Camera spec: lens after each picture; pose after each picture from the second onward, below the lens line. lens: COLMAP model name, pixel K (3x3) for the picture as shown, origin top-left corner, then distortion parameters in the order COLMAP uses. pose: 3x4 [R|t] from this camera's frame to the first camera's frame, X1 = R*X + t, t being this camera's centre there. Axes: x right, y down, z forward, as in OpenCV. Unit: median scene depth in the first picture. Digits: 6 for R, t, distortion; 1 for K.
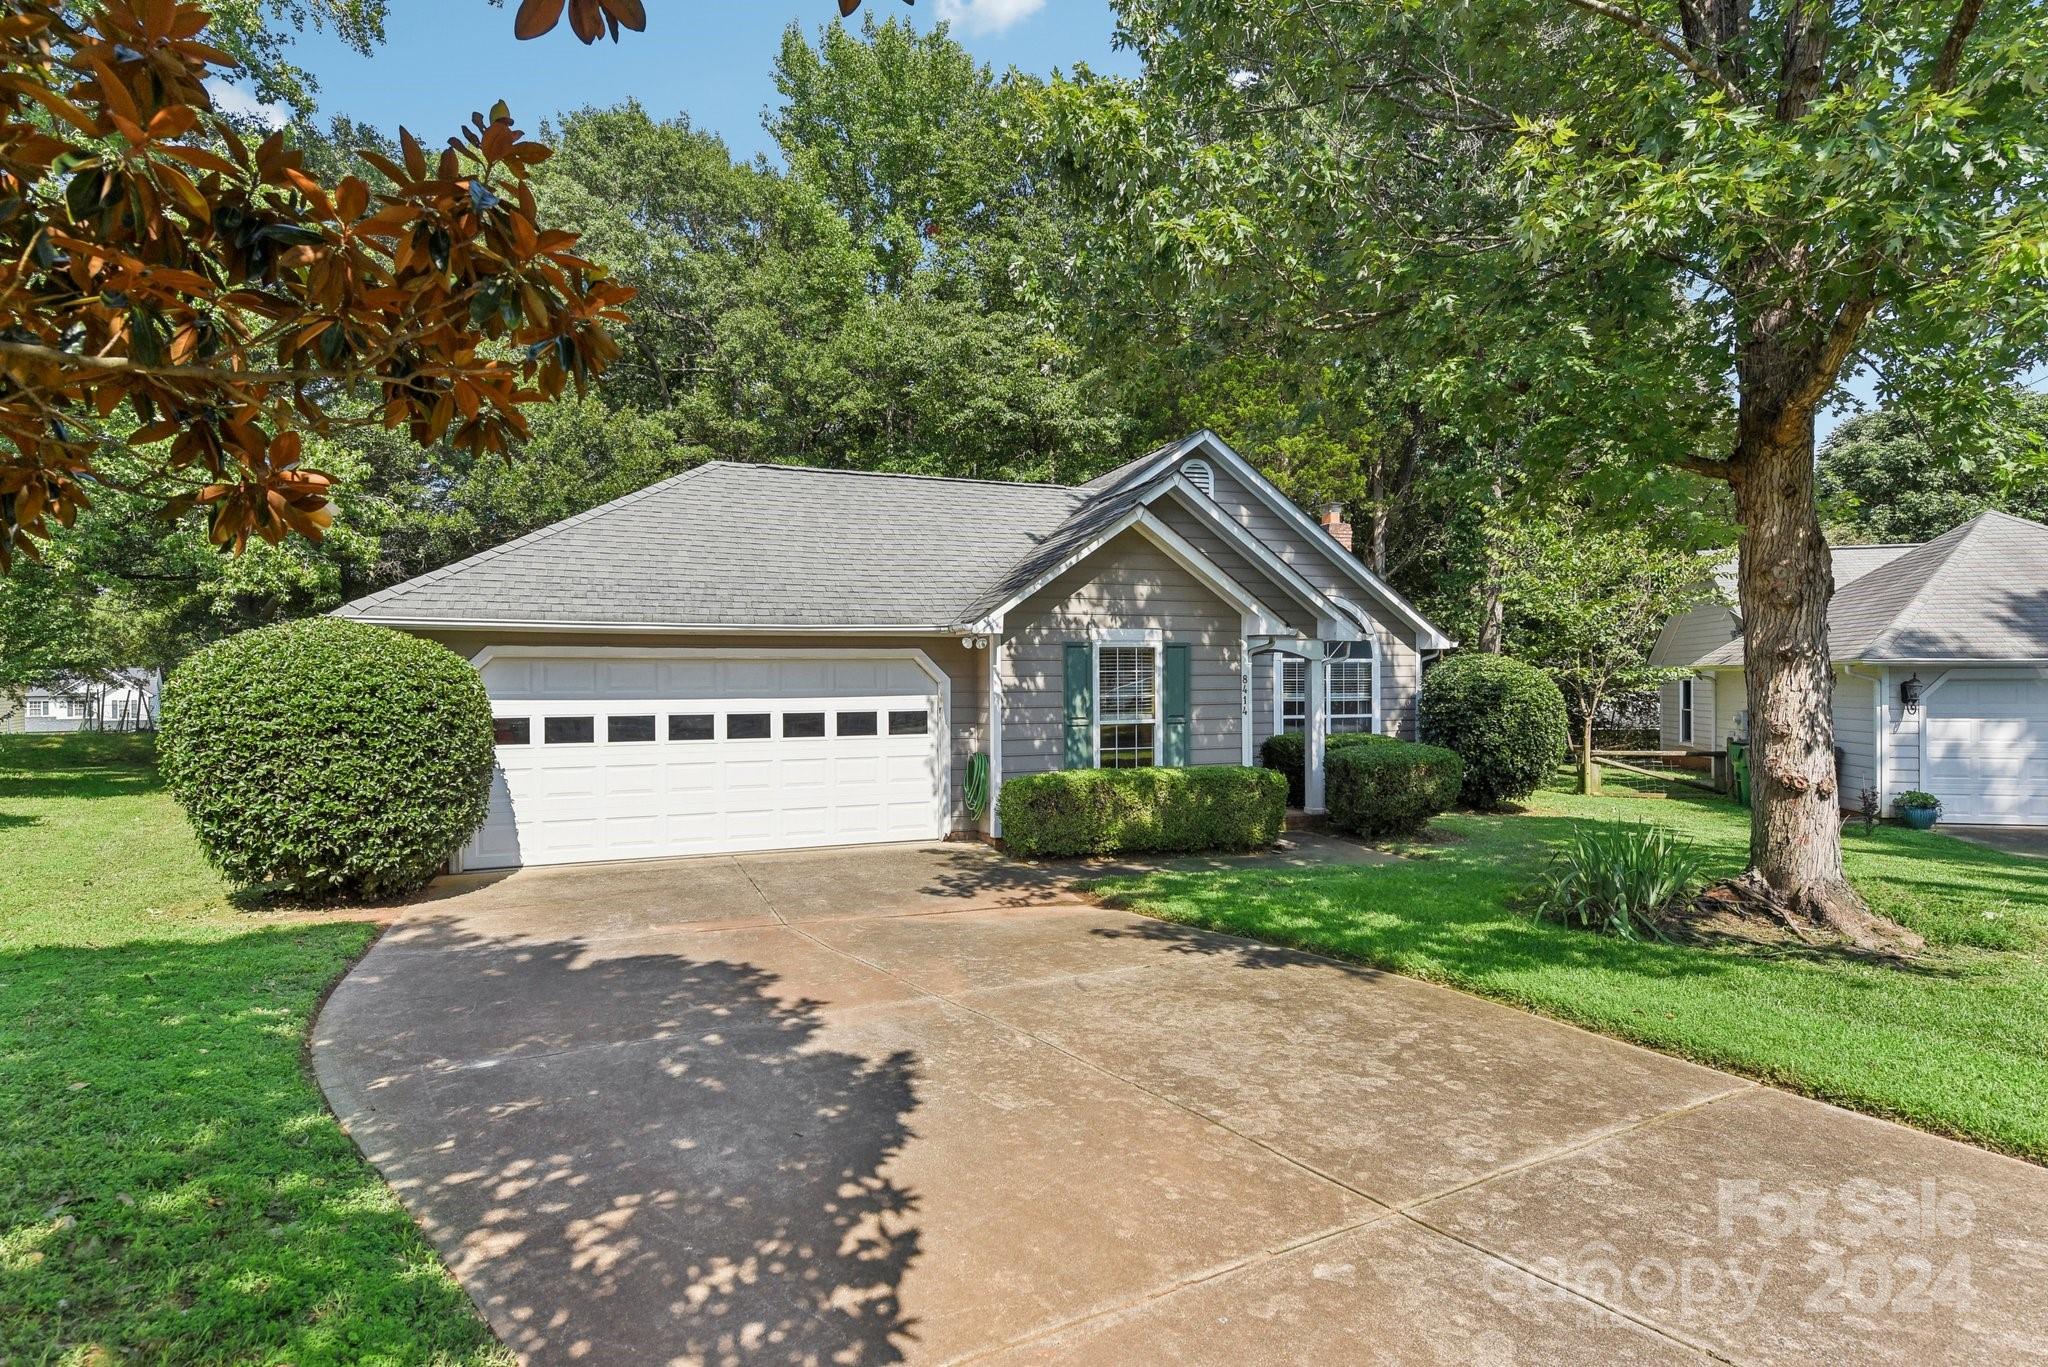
lens RADIAL K [[1015.9, 0, 1024.0], [0, 1015.9, 683.5], [0, 0, 1]] dist [0.002243, 0.000764]
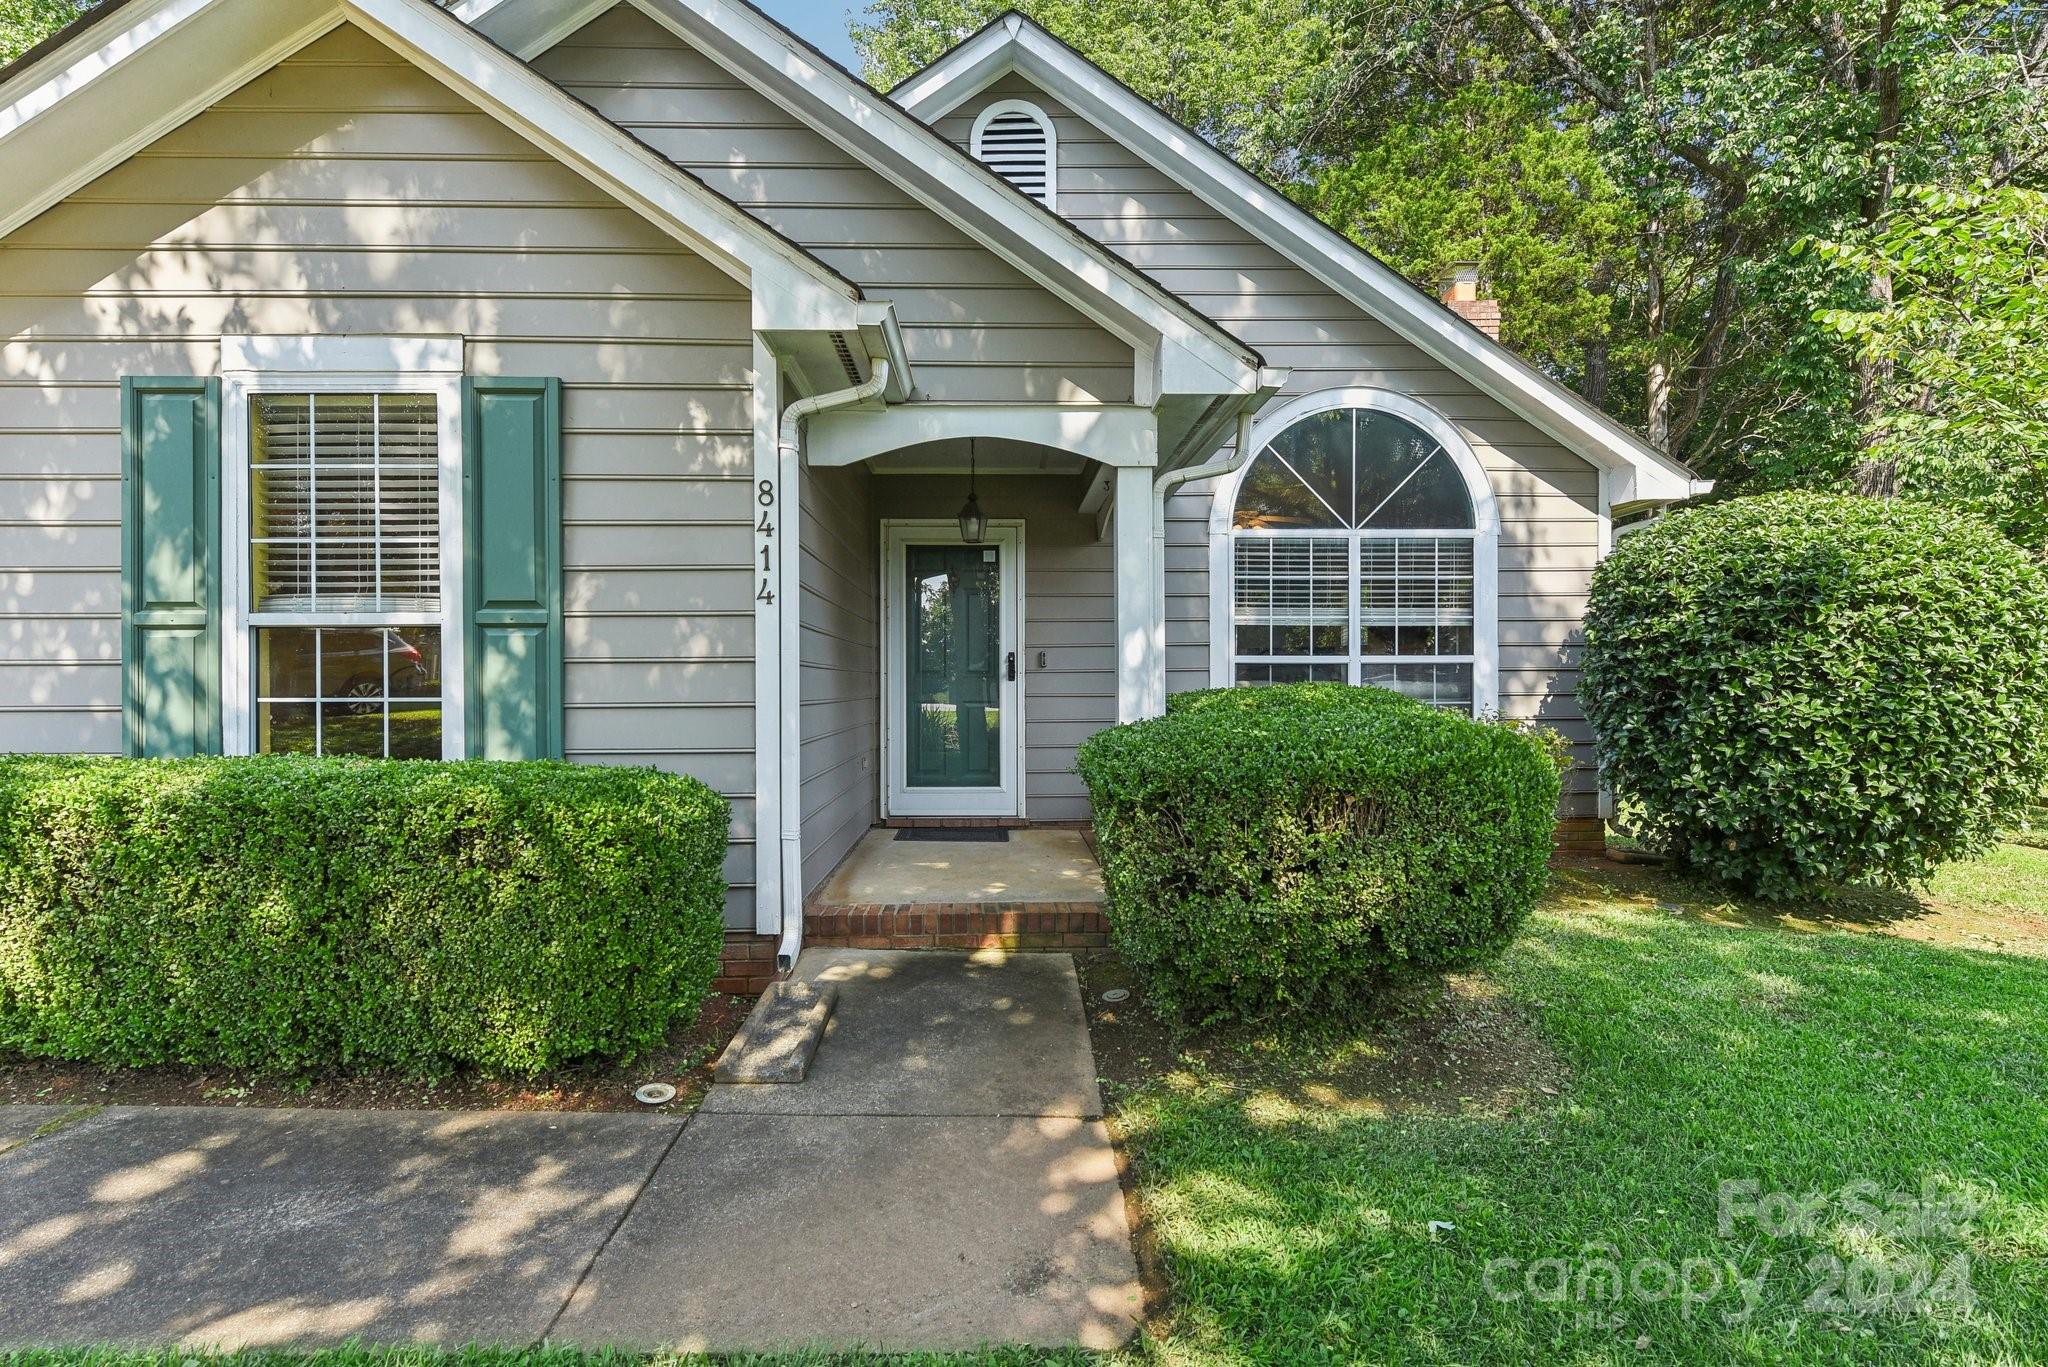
lens RADIAL K [[905.7, 0, 1024.0], [0, 905.7, 683.5], [0, 0, 1]] dist [-0.000118, -0.000530]
pose [[0.941238, 0.003232, -0.337729, 0.405692], [-0.001415, 0.999983, 0.005626, 0.055645], [0.337742, -0.004818, 0.941226, 0.787662]]
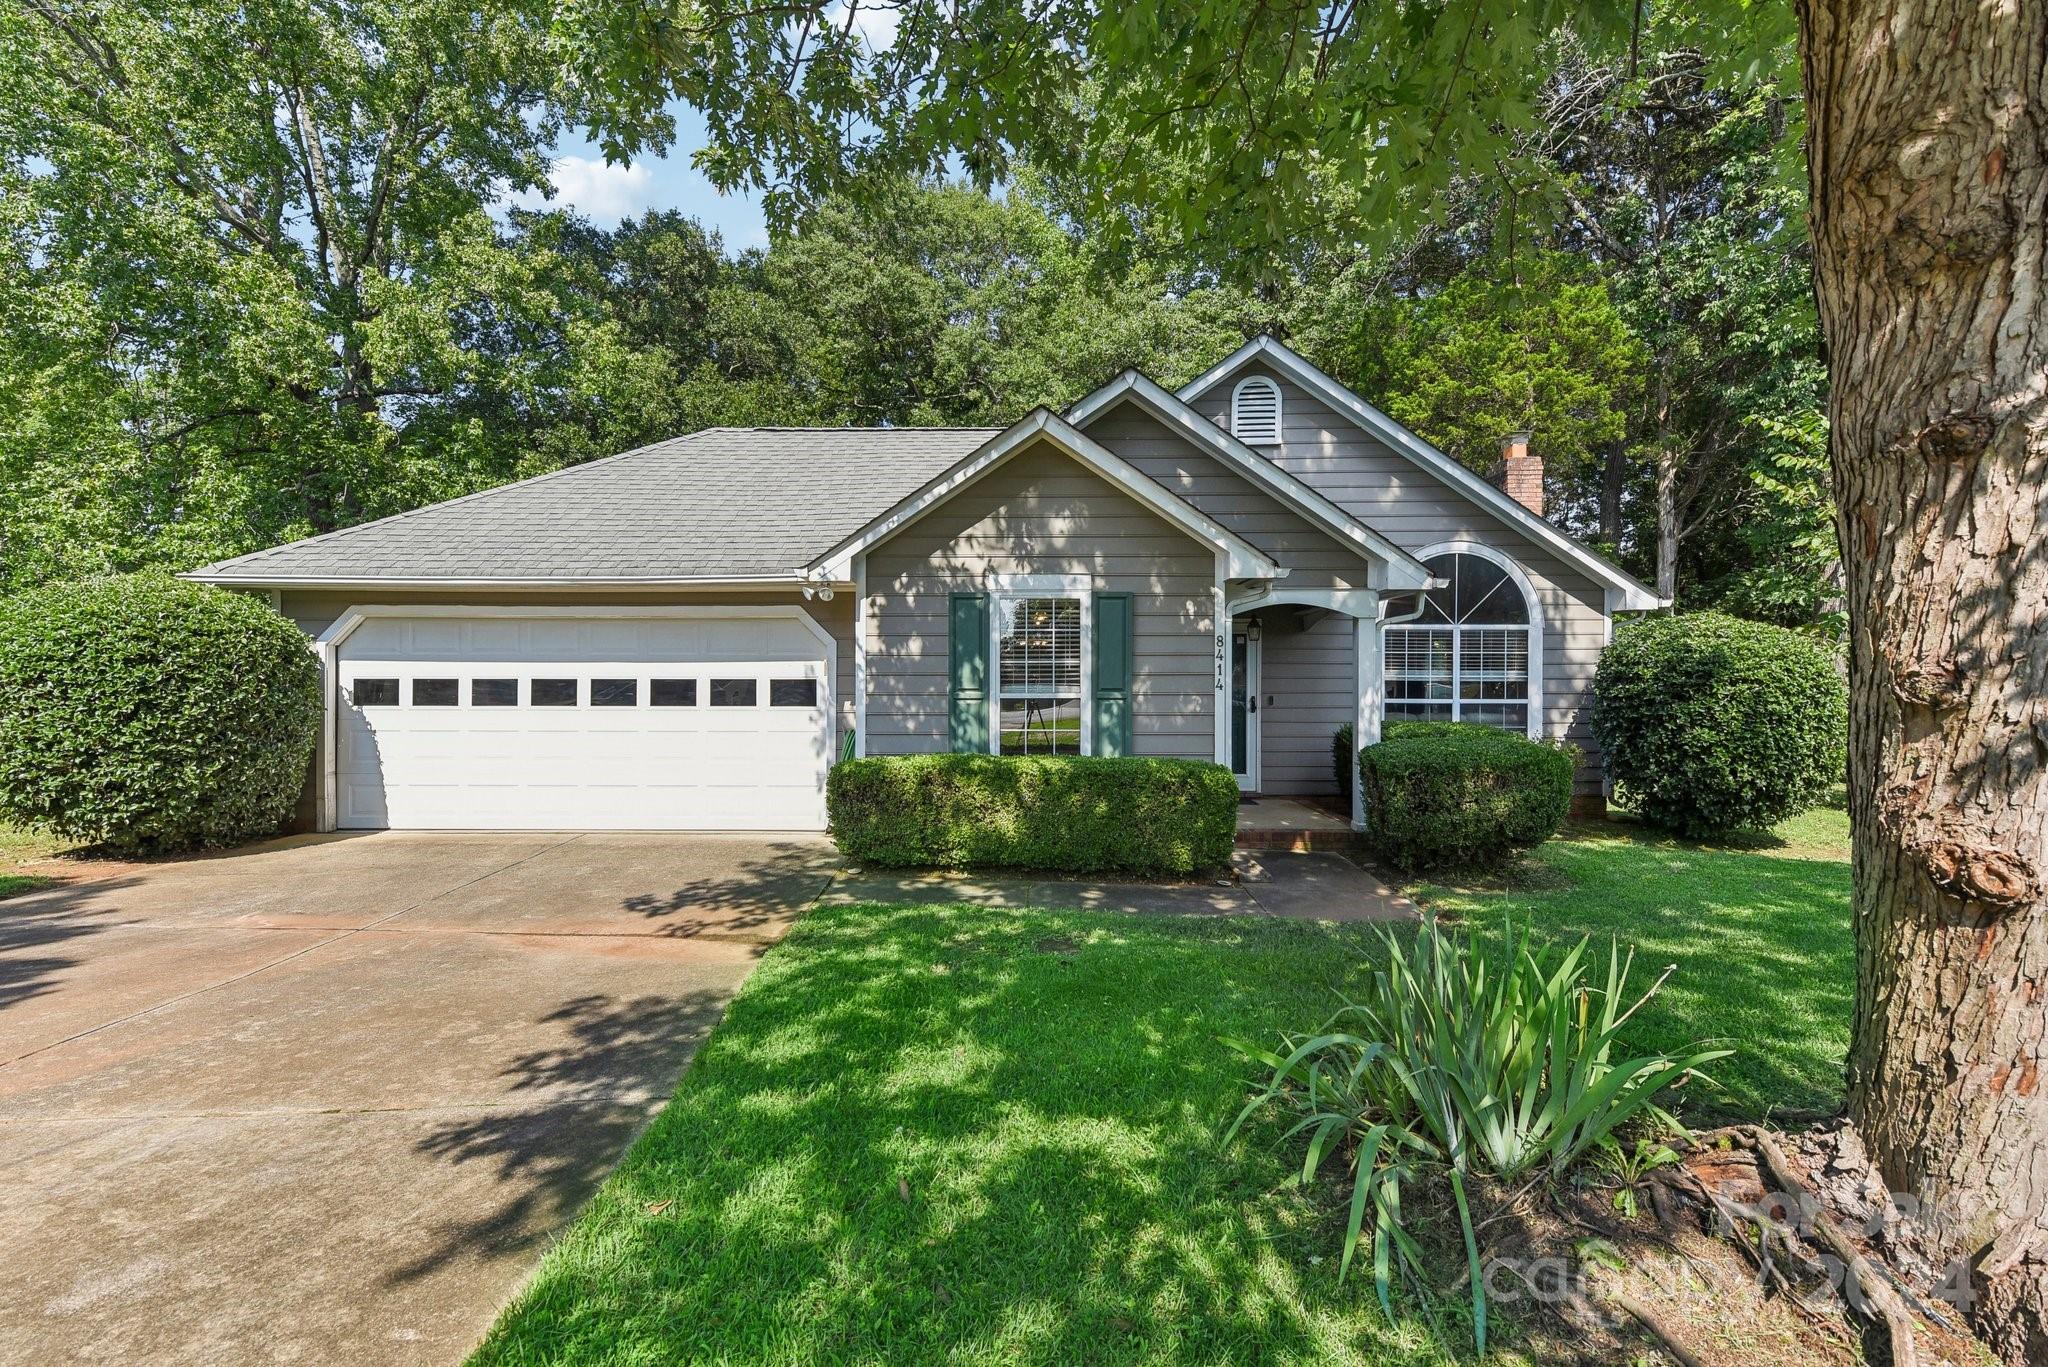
lens RADIAL K [[876.5, 0, 1024.0], [0, 876.5, 683.5], [0, 0, 1]] dist [-0.001175, -0.000543]
pose [[0.926429, 0.008602, -0.376370, 0.337069], [-0.007396, 0.999962, 0.004649, 0.025127], [0.376396, -0.001523, 0.926458, 0.375781]]
